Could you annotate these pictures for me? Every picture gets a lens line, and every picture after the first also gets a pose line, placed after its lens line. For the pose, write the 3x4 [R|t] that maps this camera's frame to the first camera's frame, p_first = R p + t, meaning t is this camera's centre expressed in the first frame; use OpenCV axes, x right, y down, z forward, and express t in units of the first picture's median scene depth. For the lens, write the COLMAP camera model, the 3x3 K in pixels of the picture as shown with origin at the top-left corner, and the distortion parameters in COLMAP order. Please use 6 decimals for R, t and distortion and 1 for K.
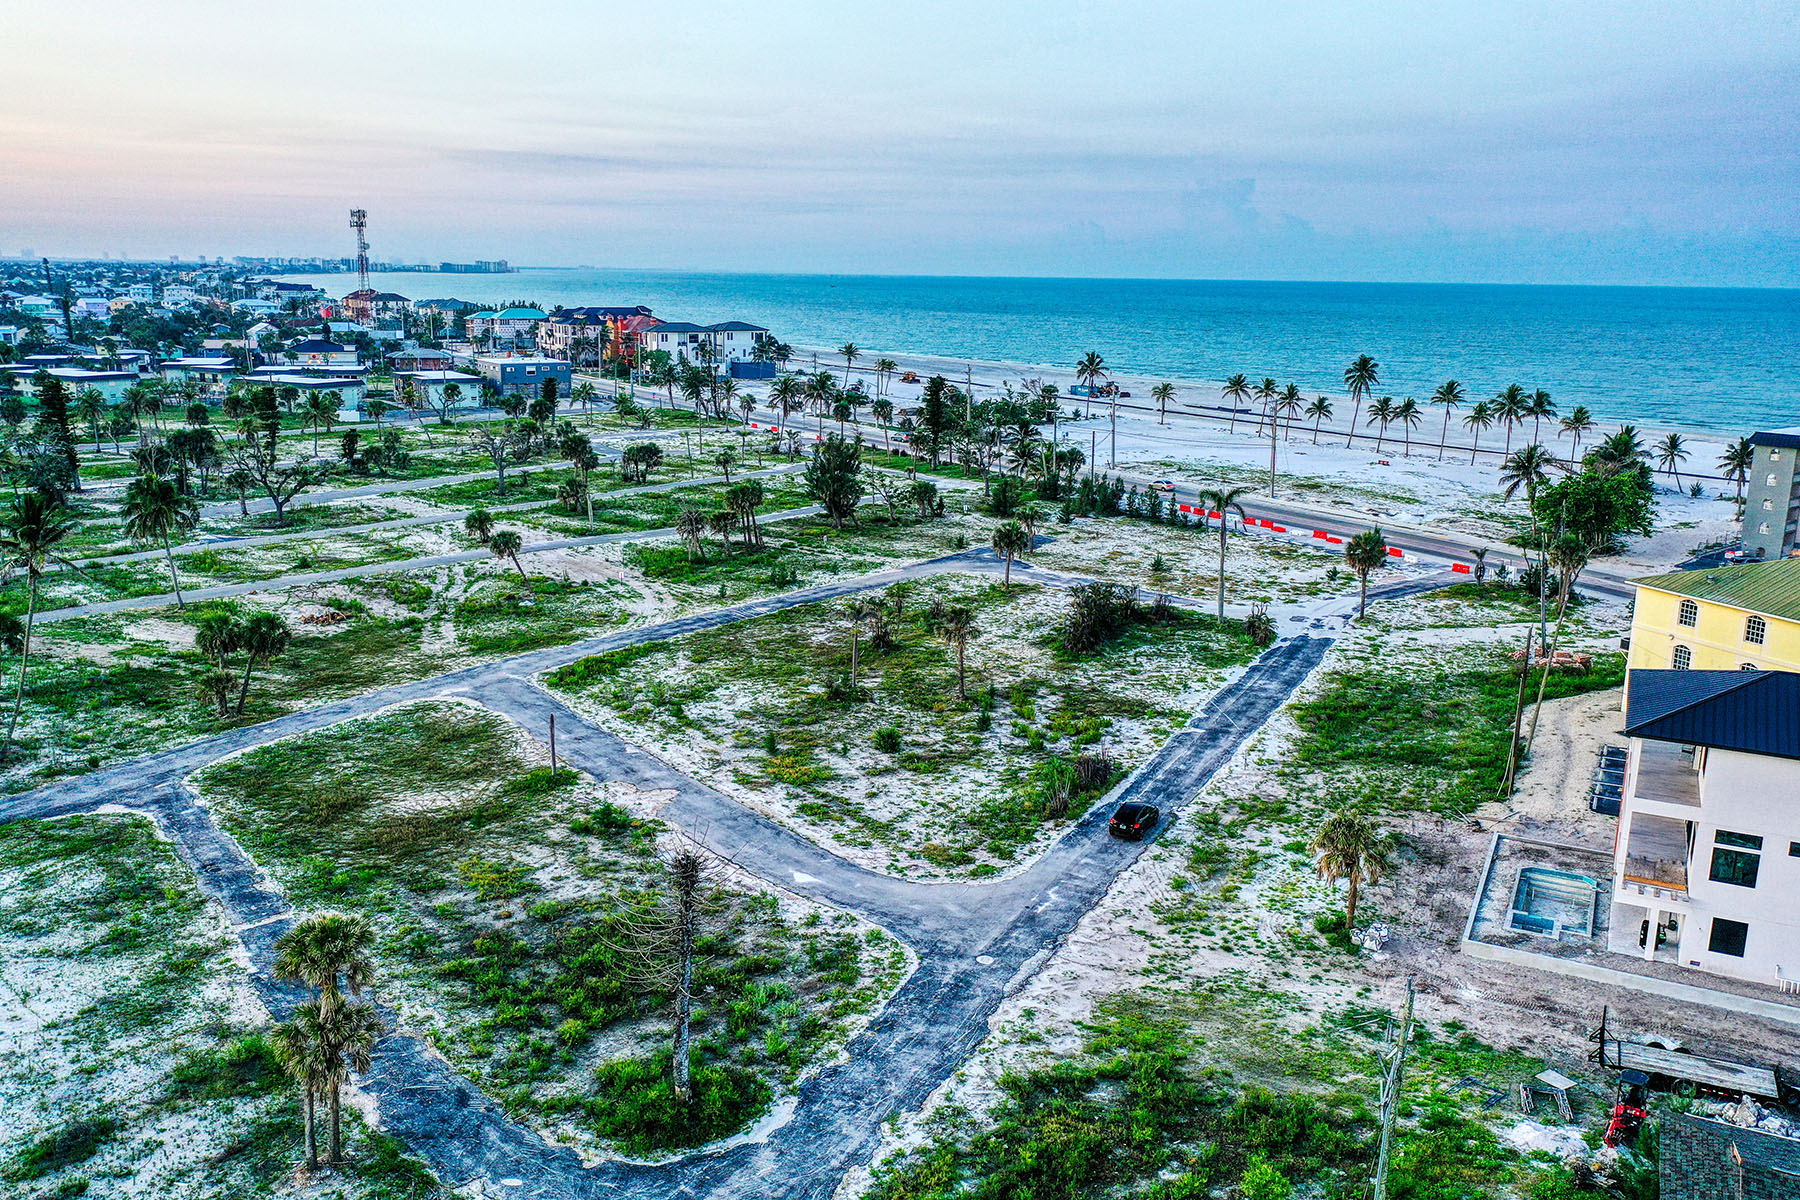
lens RADIAL K [[1423.7, 0, 895.5], [0, 1423.7, 592.2], [0, 0, 1]] dist [0.007416, -0.012122]
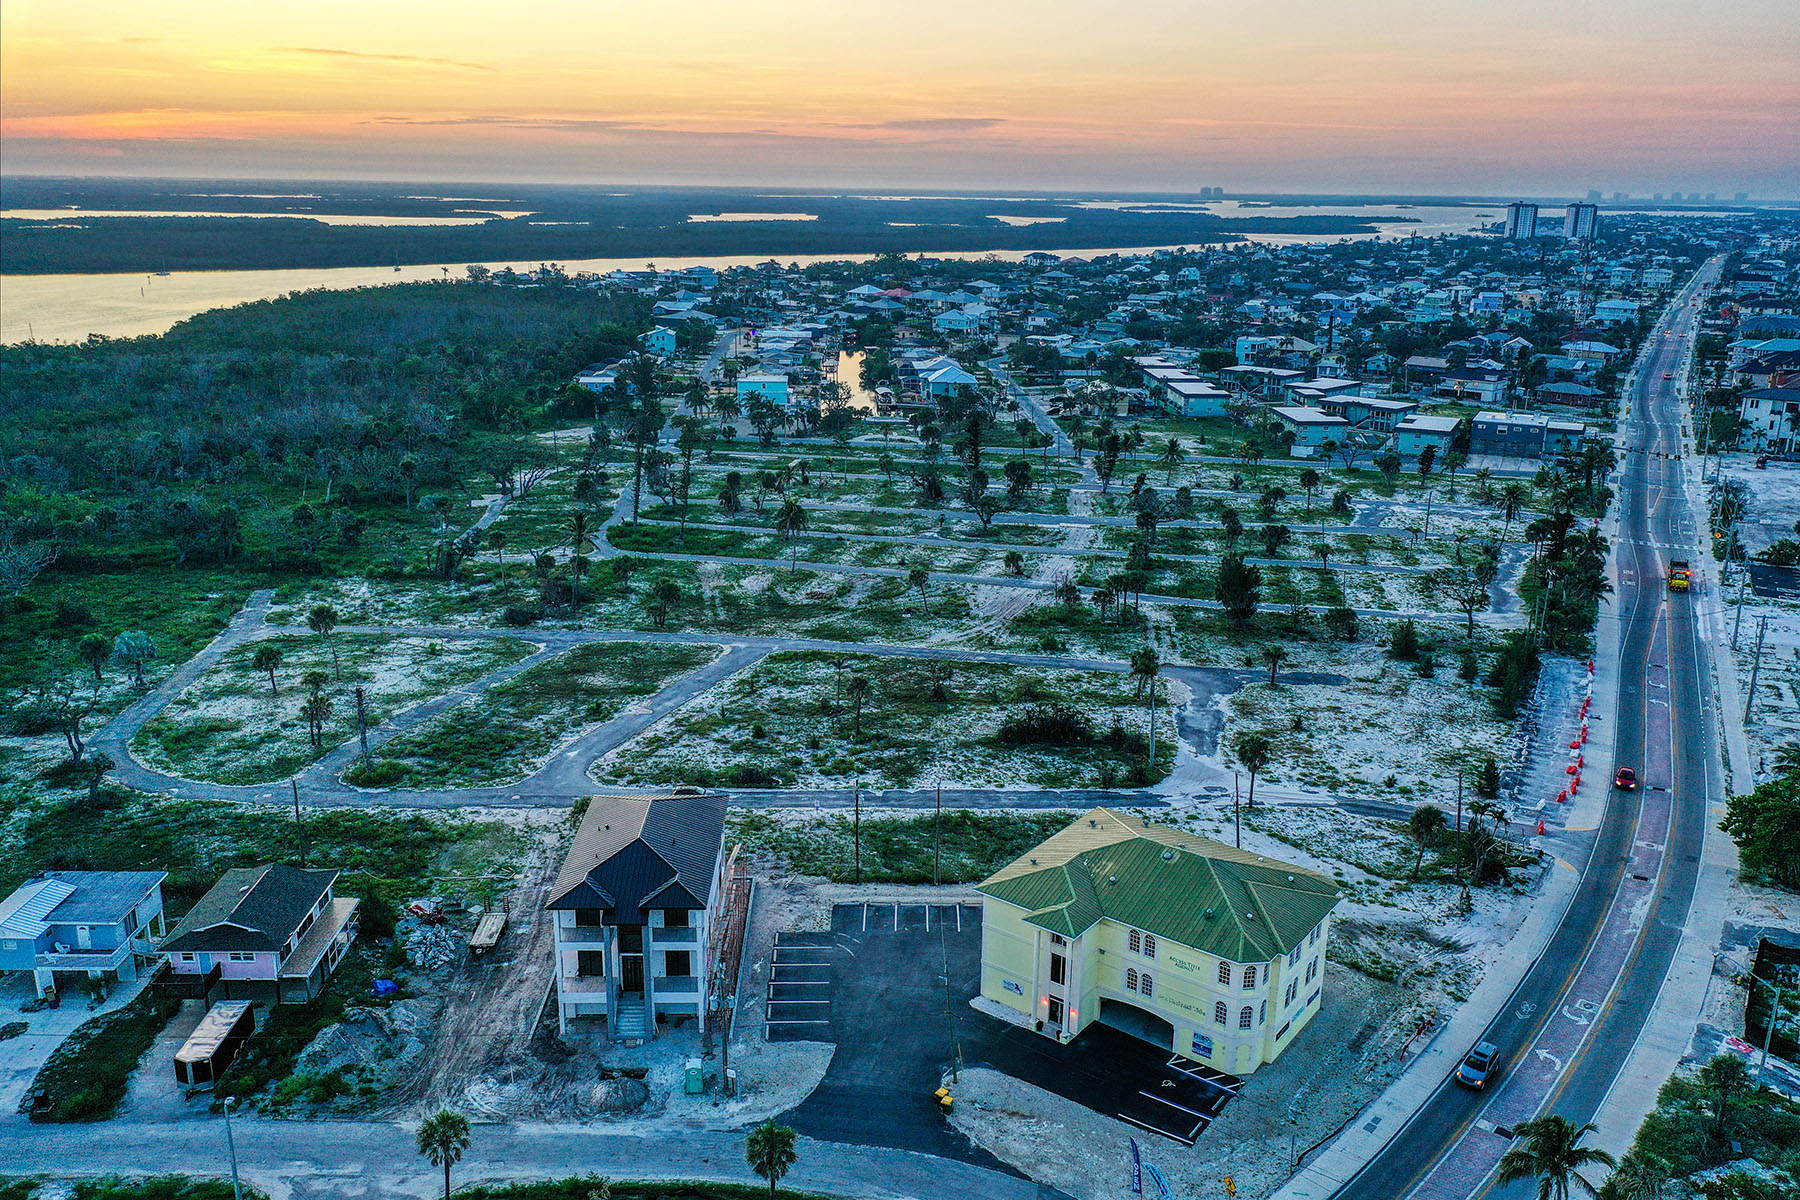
lens RADIAL K [[1423.7, 0, 899.6], [0, 1423.7, 585.8], [0, 0, 1]] dist [0.007416, -0.012122]
pose [[0.486214, 0.227724, -0.843646, 1.412920], [-0.197487, 0.969104, 0.147773, -0.338716], [0.851232, 0.094760, 0.516164, 0.199458]]
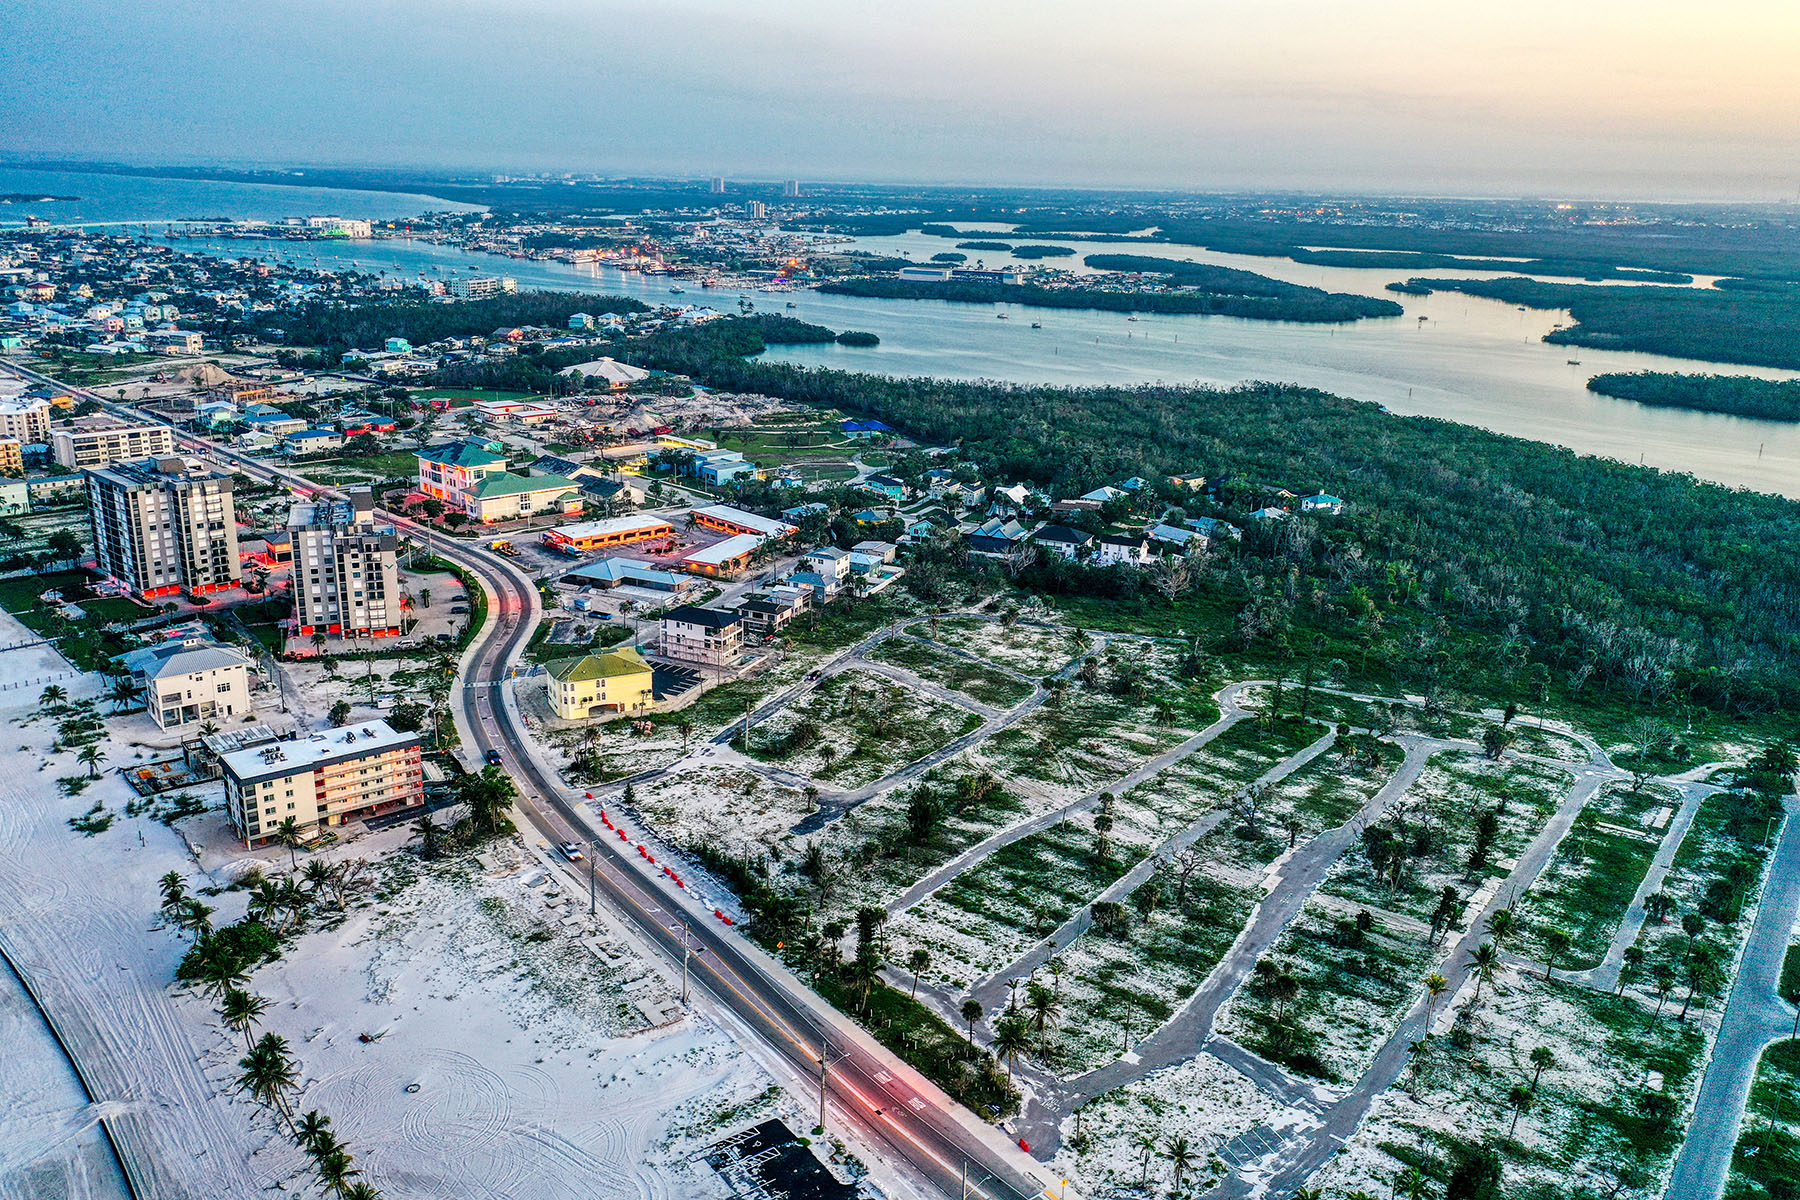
lens RADIAL K [[1423.7, 0, 898.6], [0, 1423.7, 590.2], [0, 0, 1]] dist [0.007416, -0.012122]
pose [[-0.997509, -0.022578, -0.066828, 0.168105], [-0.052385, 0.871568, 0.487467, -1.813850], [0.047239, 0.489754, -0.870580, 3.807288]]
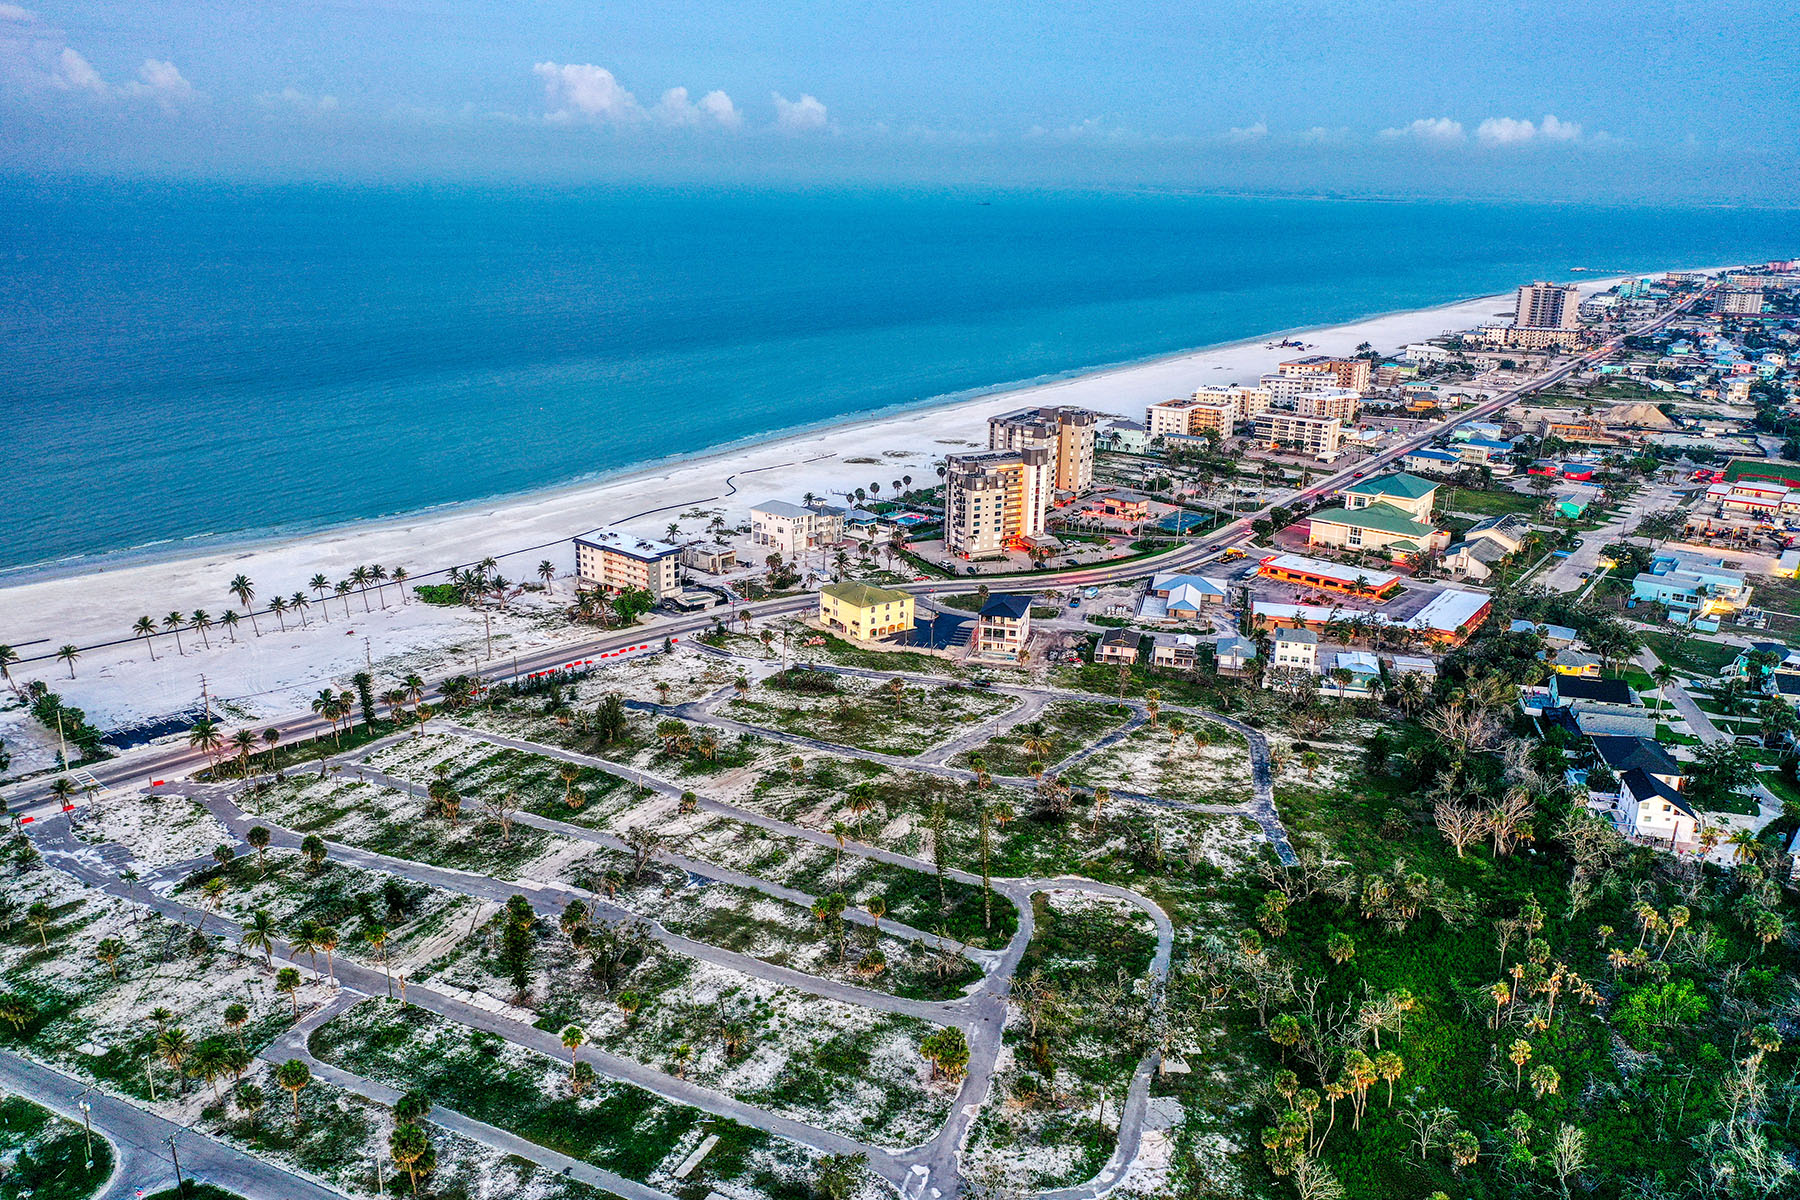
lens RADIAL K [[1423.7, 0, 901.4], [0, 1423.7, 594.6], [0, 0, 1]] dist [0.007416, -0.012122]
pose [[-0.236398, -0.299497, 0.924347, -3.007853], [0.186617, 0.919605, 0.345688, -1.330820], [-0.953567, 0.254219, -0.161502, 1.491904]]
